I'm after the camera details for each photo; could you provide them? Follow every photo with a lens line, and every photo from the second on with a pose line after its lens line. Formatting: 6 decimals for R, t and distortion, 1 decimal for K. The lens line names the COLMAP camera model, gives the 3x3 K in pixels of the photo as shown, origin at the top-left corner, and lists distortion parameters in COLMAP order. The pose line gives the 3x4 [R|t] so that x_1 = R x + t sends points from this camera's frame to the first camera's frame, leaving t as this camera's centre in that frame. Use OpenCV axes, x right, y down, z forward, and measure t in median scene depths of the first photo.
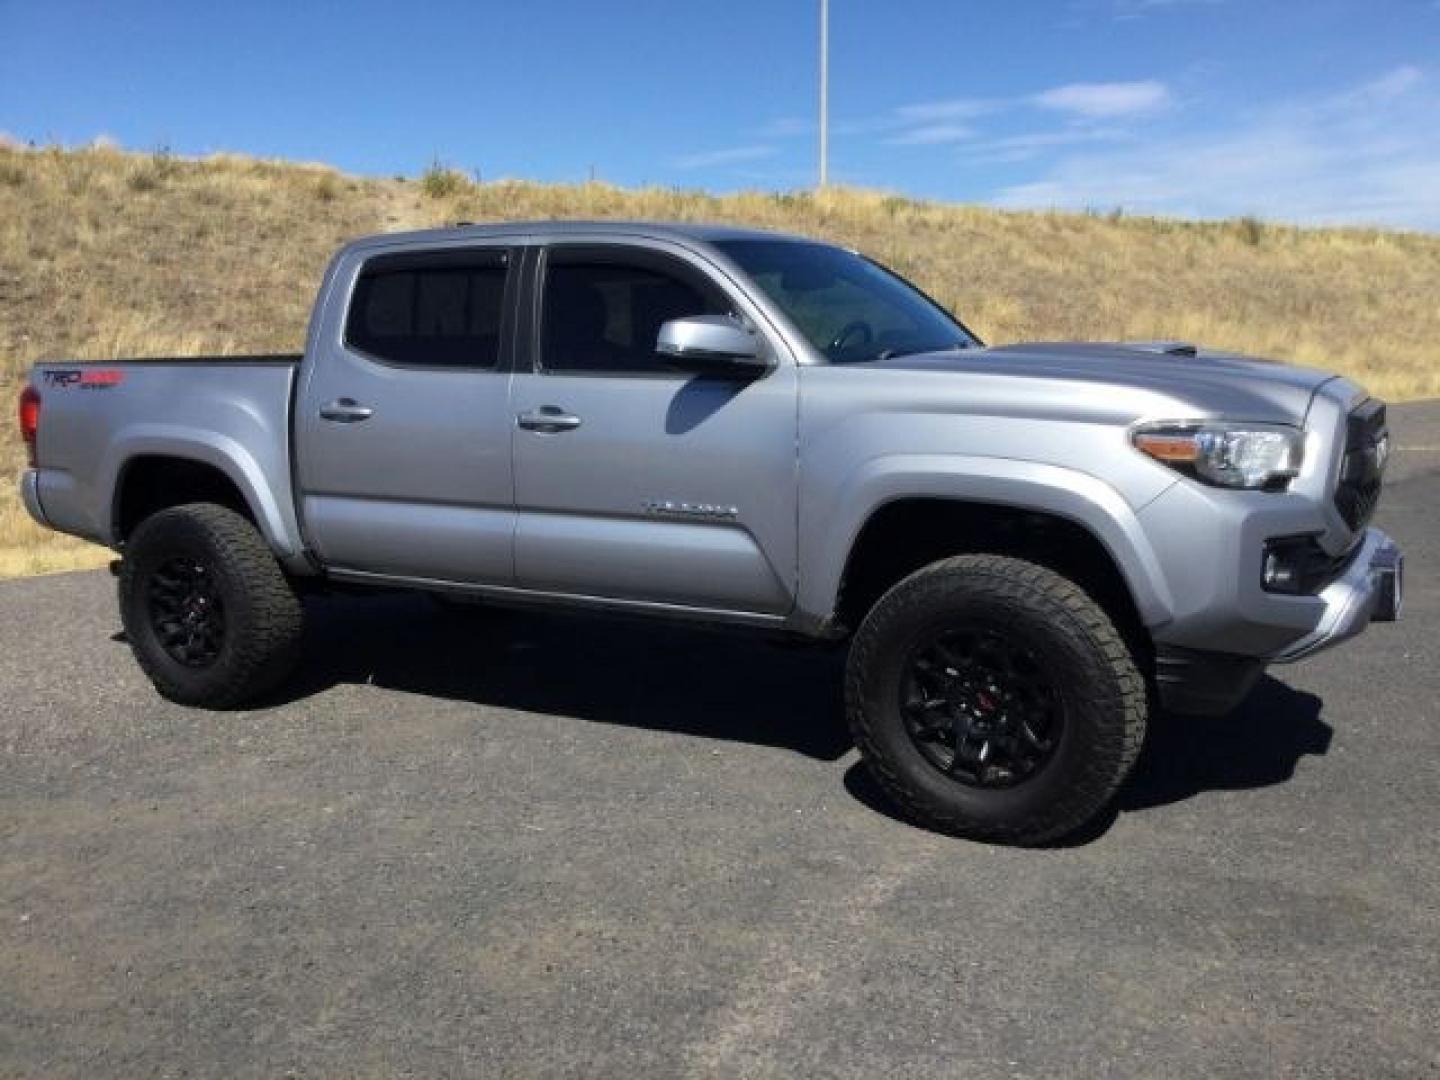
lens RADIAL K [[1329.6, 0, 732.2], [0, 1329.6, 542.4], [0, 0, 1]] dist [0.022314, 0.000000]
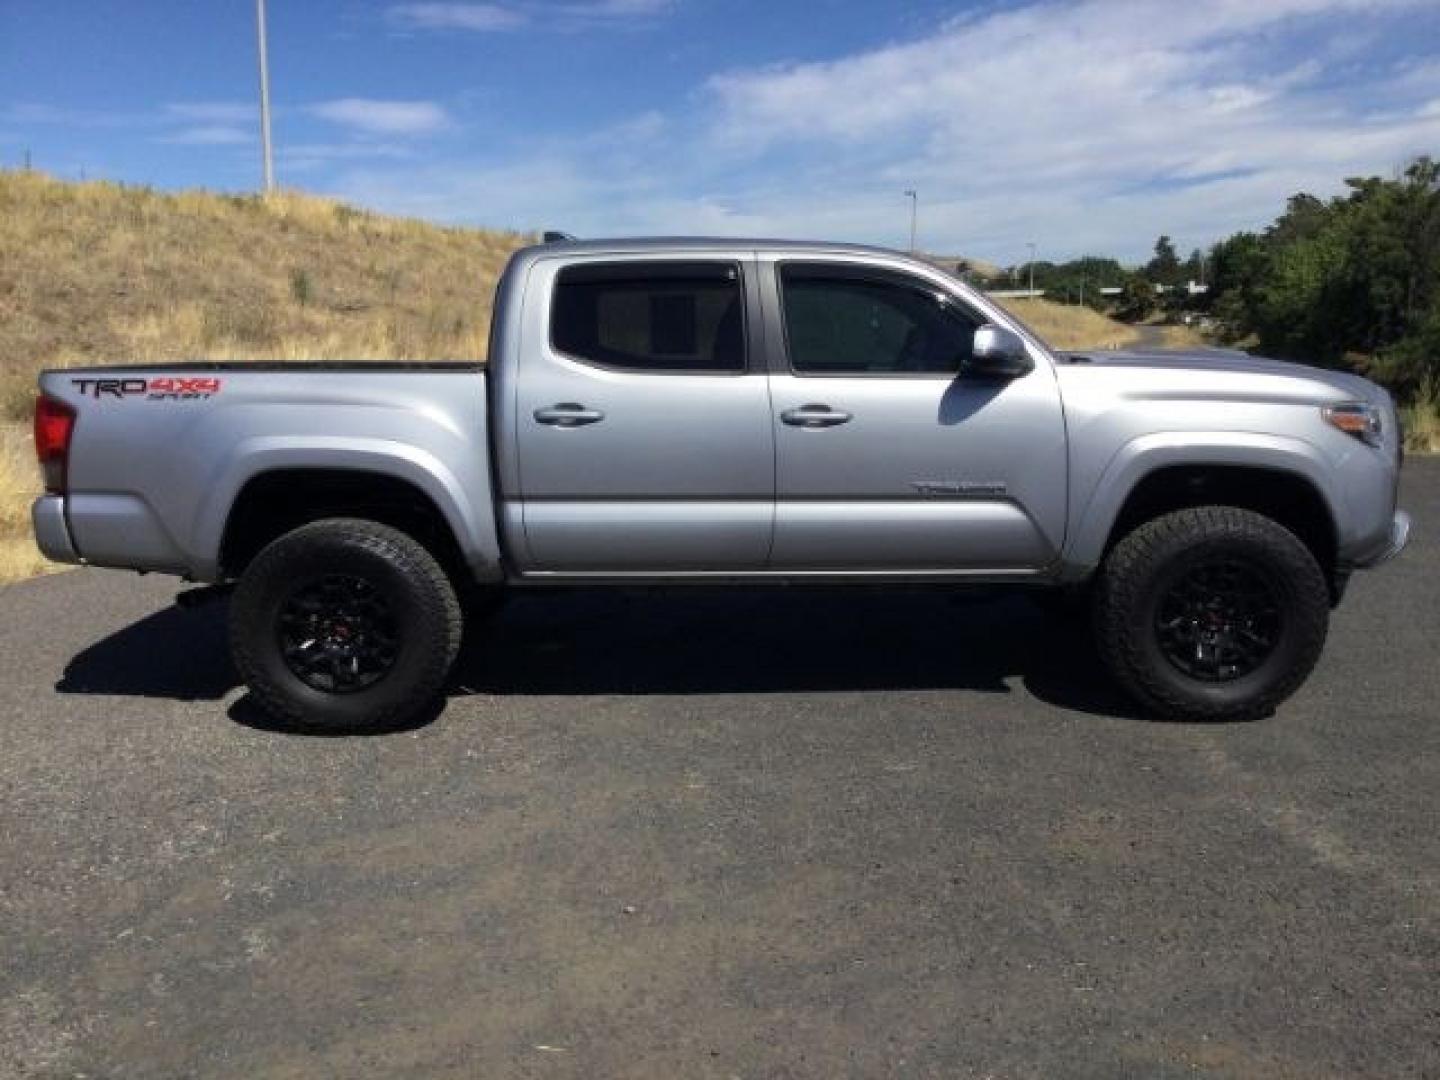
lens RADIAL K [[1329.6, 0, 726.7], [0, 1329.6, 555.7], [0, 0, 1]] dist [0.022314, 0.000000]
pose [[0.870210, -0.071672, 0.487439, -0.782870], [0.072194, 0.997233, 0.017745, 0.000092], [-0.487362, 0.019748, 0.872977, 0.062685]]
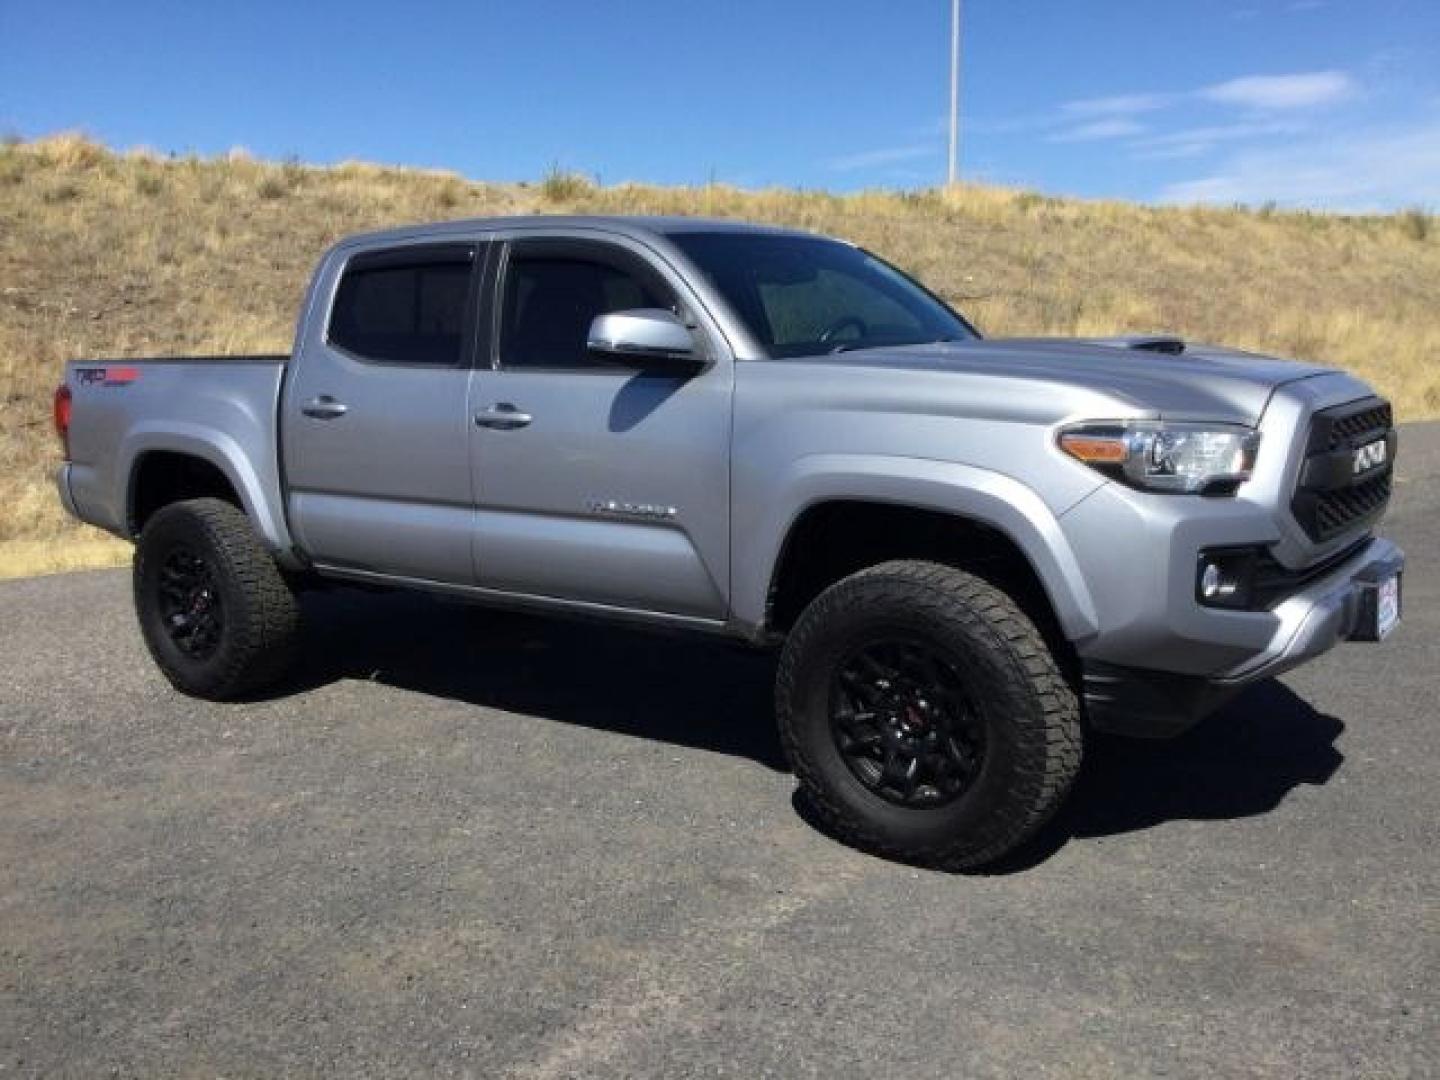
lens RADIAL K [[1329.6, 0, 734.0], [0, 1329.6, 542.9], [0, 0, 1]] dist [0.022314, 0.000000]
pose [[0.993284, 0.014990, -0.114724, 0.151324], [-0.015165, 0.999885, -0.000648, -0.000834], [0.114701, 0.002384, 0.993397, 0.042306]]
